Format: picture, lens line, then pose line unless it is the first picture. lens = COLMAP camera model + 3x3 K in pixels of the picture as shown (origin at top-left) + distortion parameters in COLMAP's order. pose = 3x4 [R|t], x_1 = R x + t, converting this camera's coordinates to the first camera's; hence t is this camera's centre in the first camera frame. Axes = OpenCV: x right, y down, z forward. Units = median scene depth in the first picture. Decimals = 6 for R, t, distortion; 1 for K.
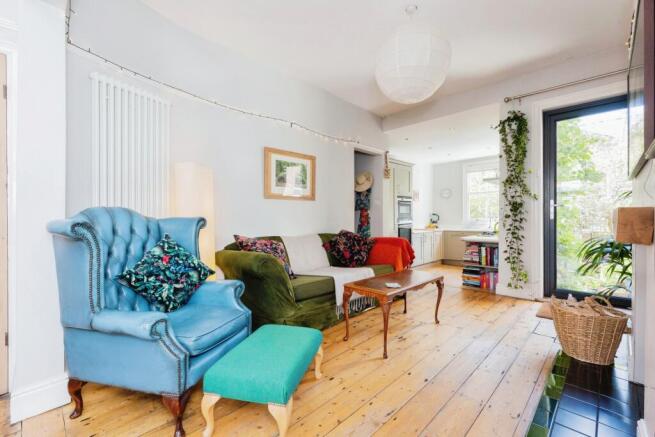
lens RADIAL K [[280.8, 0, 327.9], [0, 280.8, 219.3], [0, 0, 1]] dist [0.001334, 0.000092]
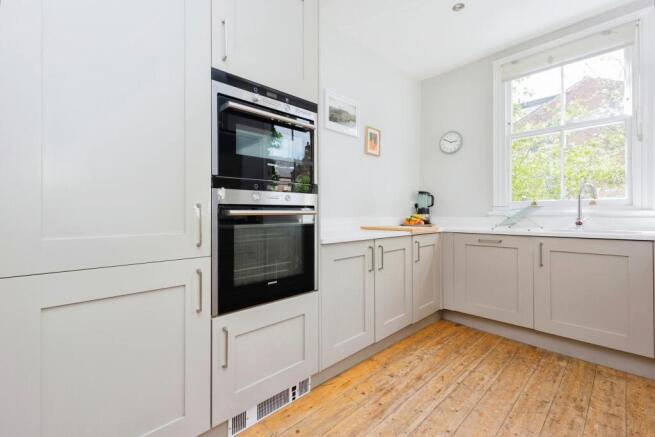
lens RADIAL K [[280.8, 0, 327.1], [0, 280.8, 214.5], [0, 0, 1]] dist [0.001334, 0.000092]
pose [[0.999799, 0.004417, -0.019577, 0.257997], [-0.004435, 0.999990, -0.000909, 0.017948], [0.019573, 0.000996, 0.999808, 0.606491]]
